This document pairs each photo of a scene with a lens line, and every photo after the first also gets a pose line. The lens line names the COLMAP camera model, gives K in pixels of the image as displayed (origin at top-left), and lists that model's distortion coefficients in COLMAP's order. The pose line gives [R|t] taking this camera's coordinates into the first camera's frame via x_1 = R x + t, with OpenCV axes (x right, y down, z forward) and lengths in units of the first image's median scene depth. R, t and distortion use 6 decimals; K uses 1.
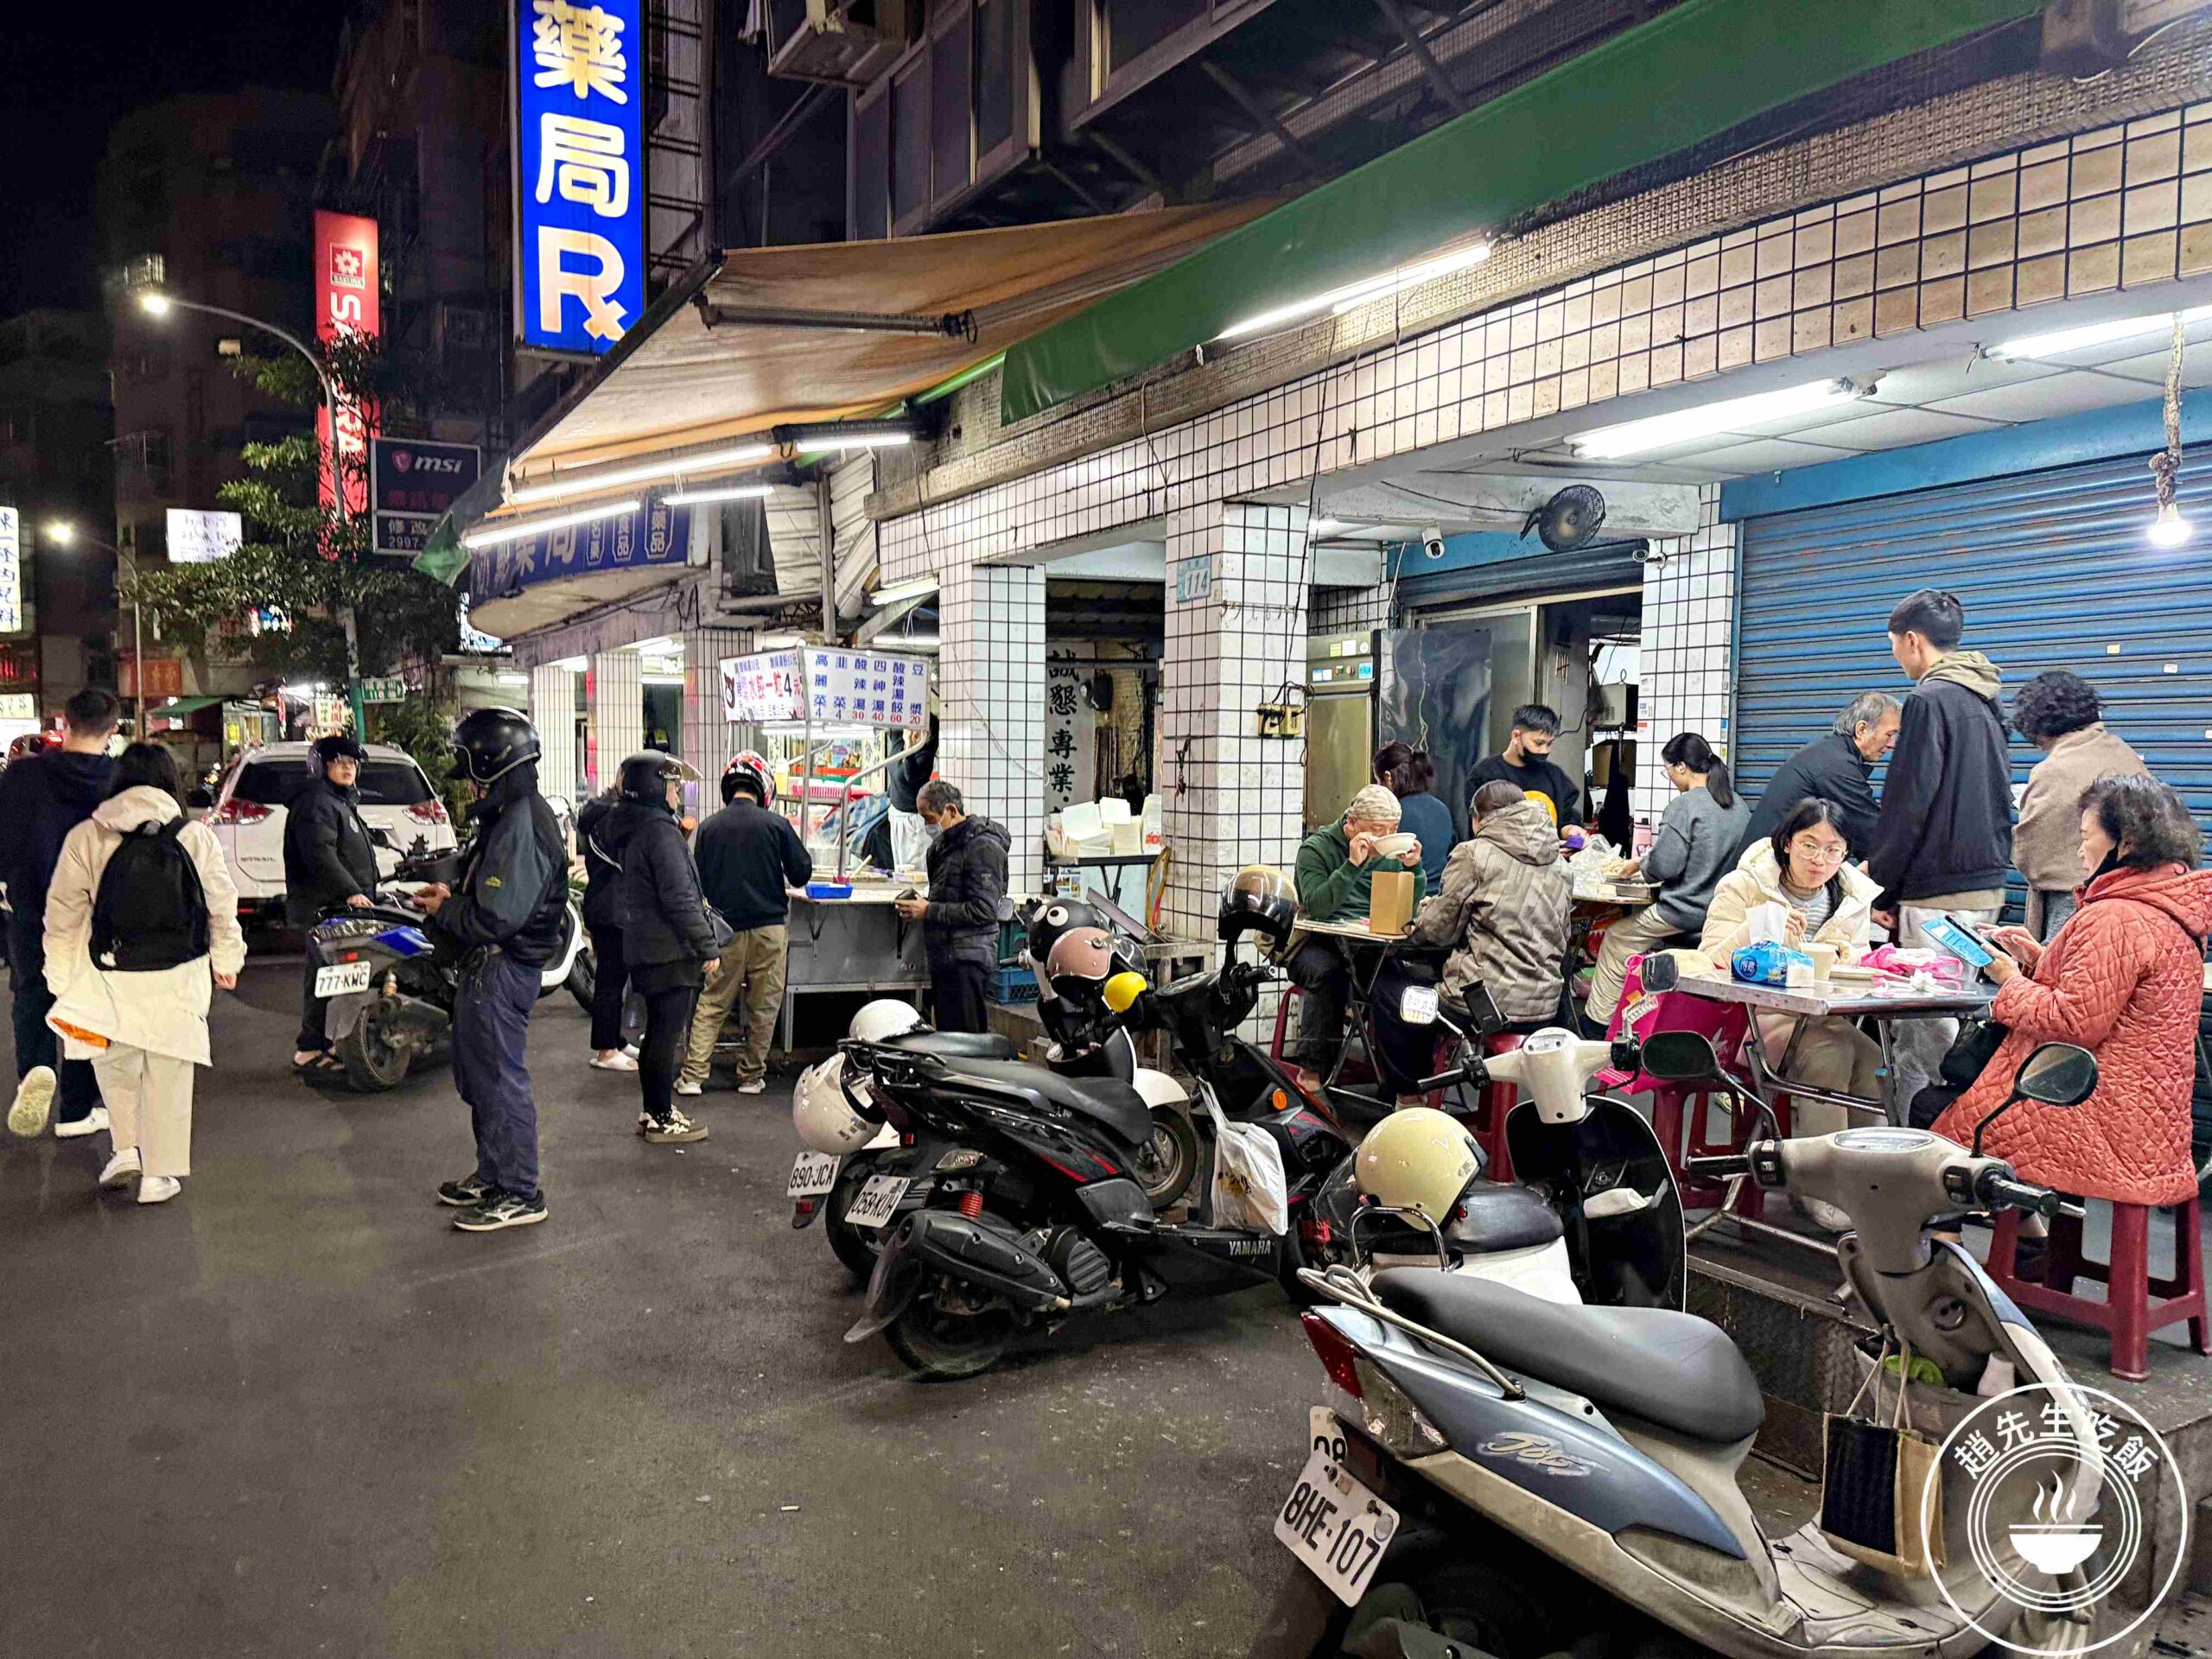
lens RADIAL K [[1666.8, 0, 1106.0], [0, 1666.8, 829.5], [0, 0, 1]] dist [0.198640, -0.178817]
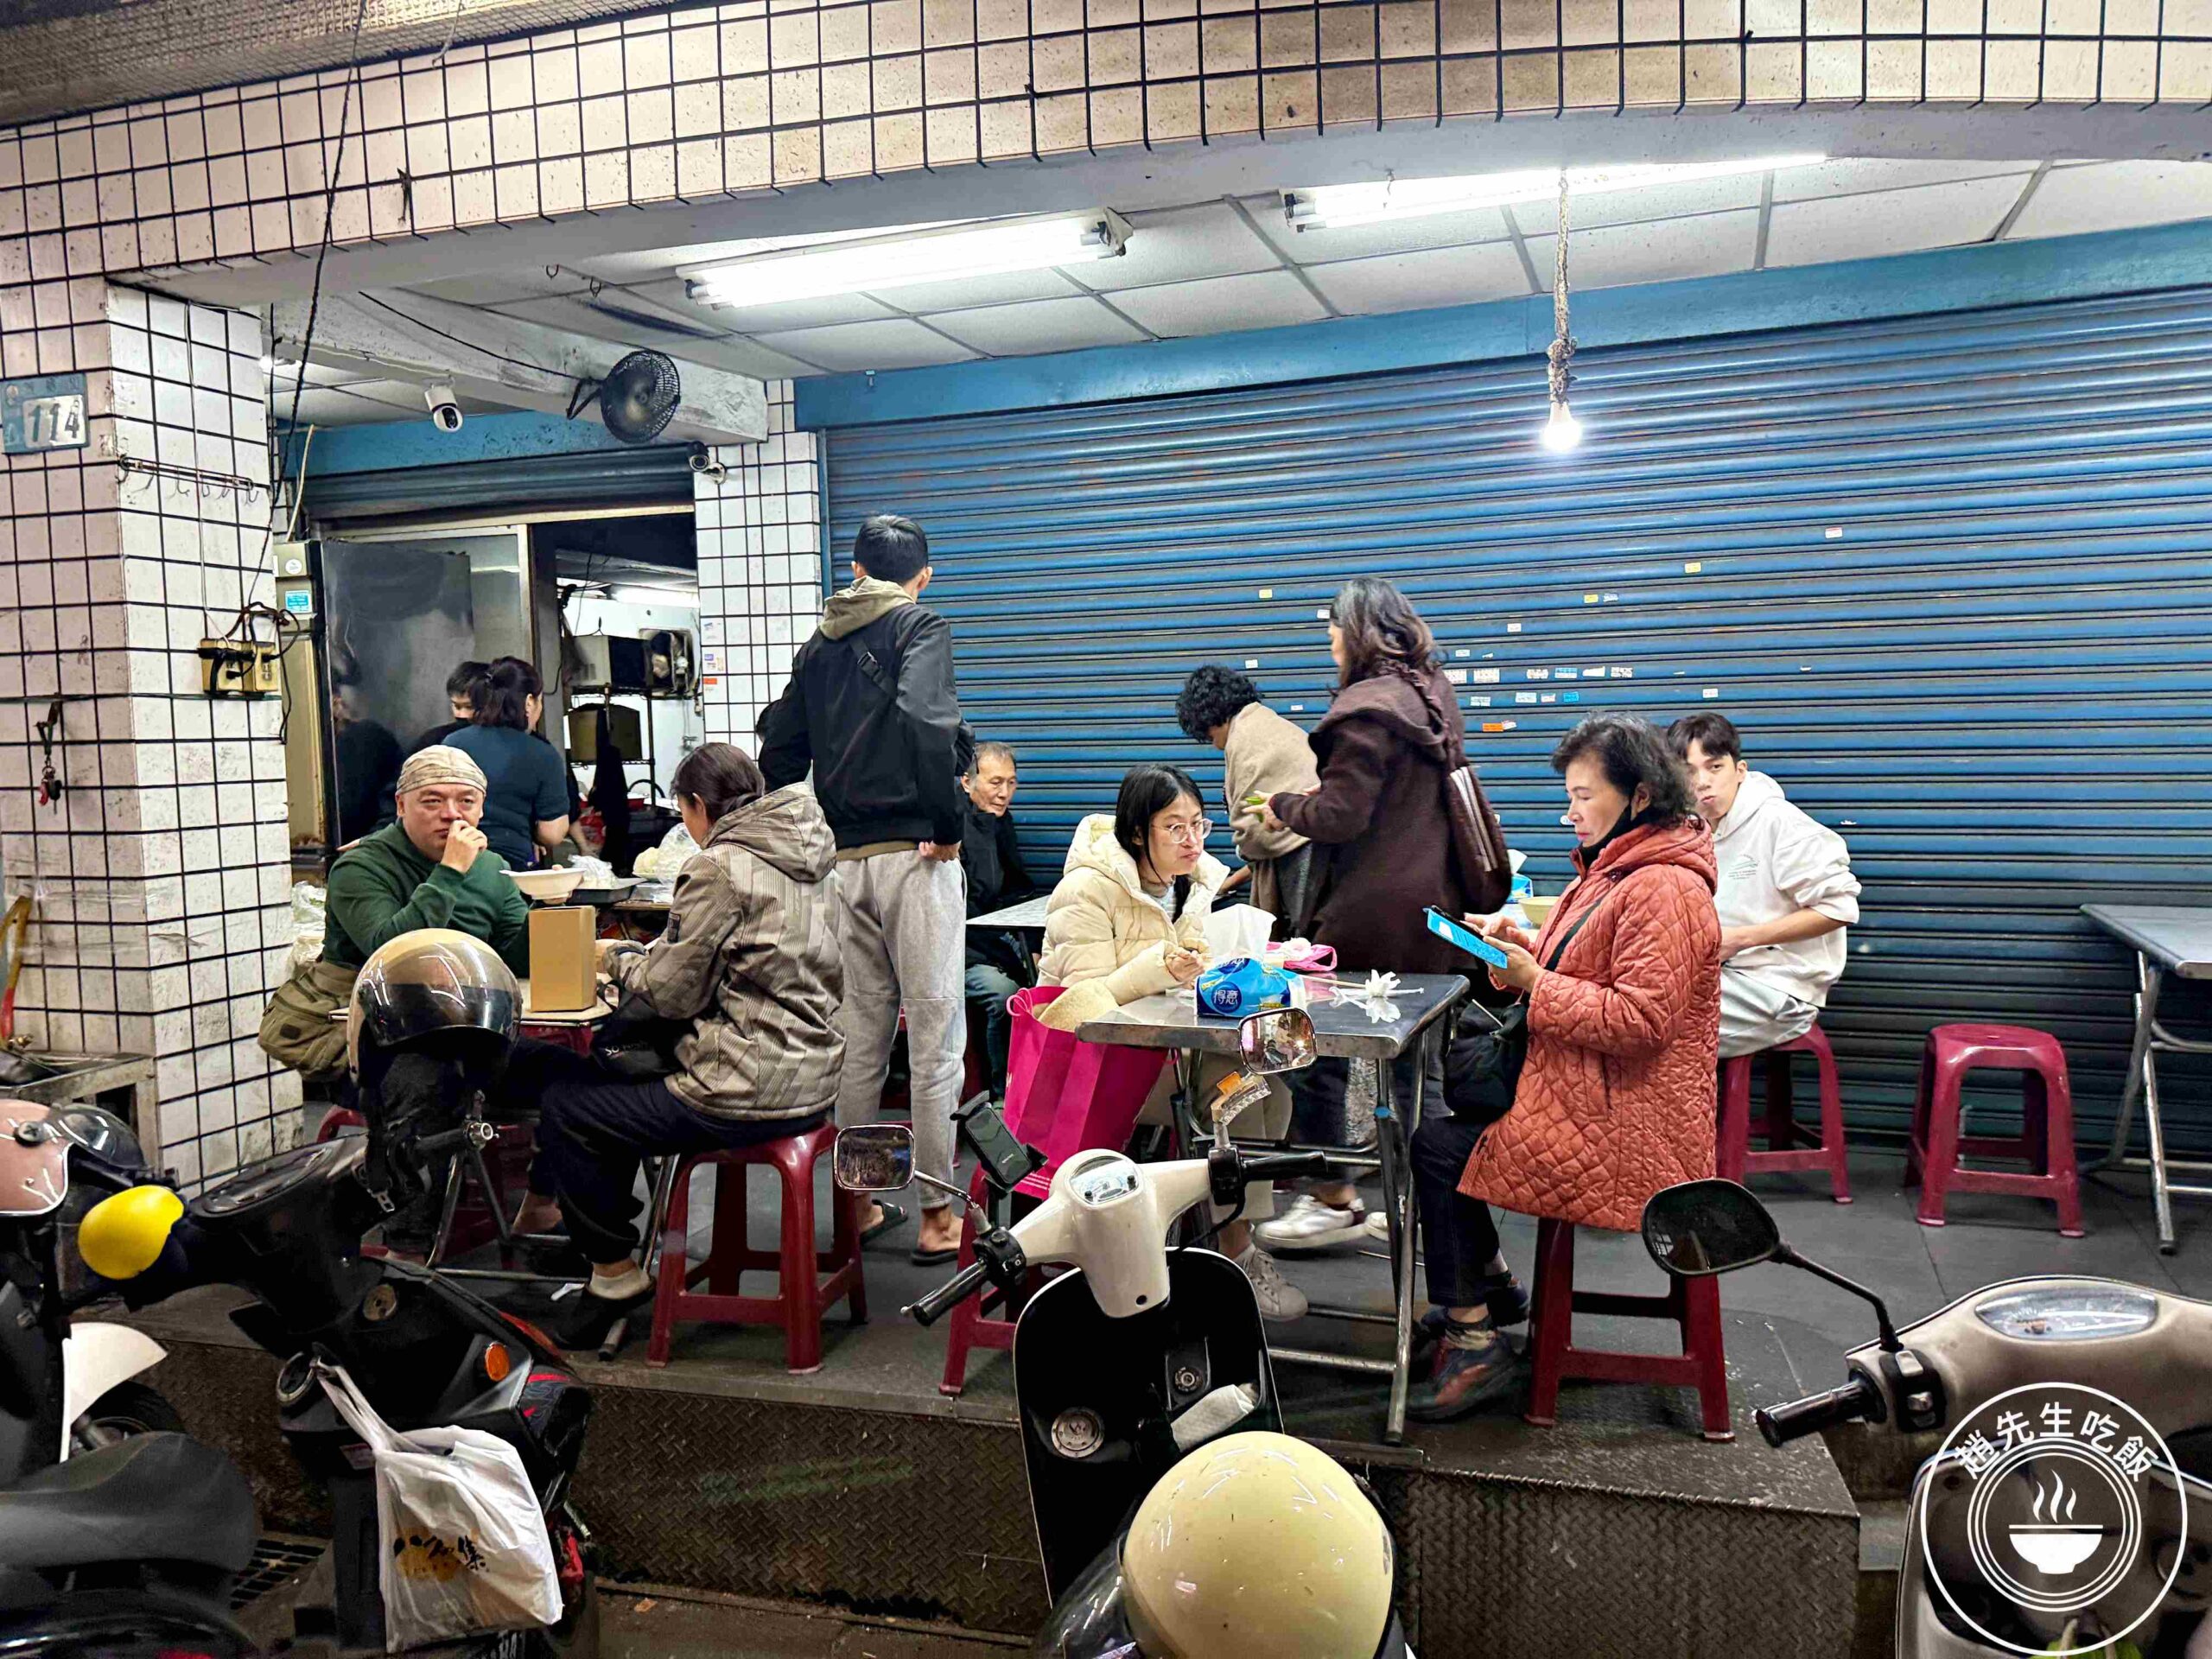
lens RADIAL K [[1585.1, 0, 1106.0], [0, 1585.1, 829.5], [0, 0, 1]] dist [0.055525, -0.049737]
pose [[0.721199, -0.070527, 0.689128, -0.072937], [0.058526, 0.997450, 0.040831, -0.013116], [-0.690251, 0.010885, 0.723488, 0.375584]]
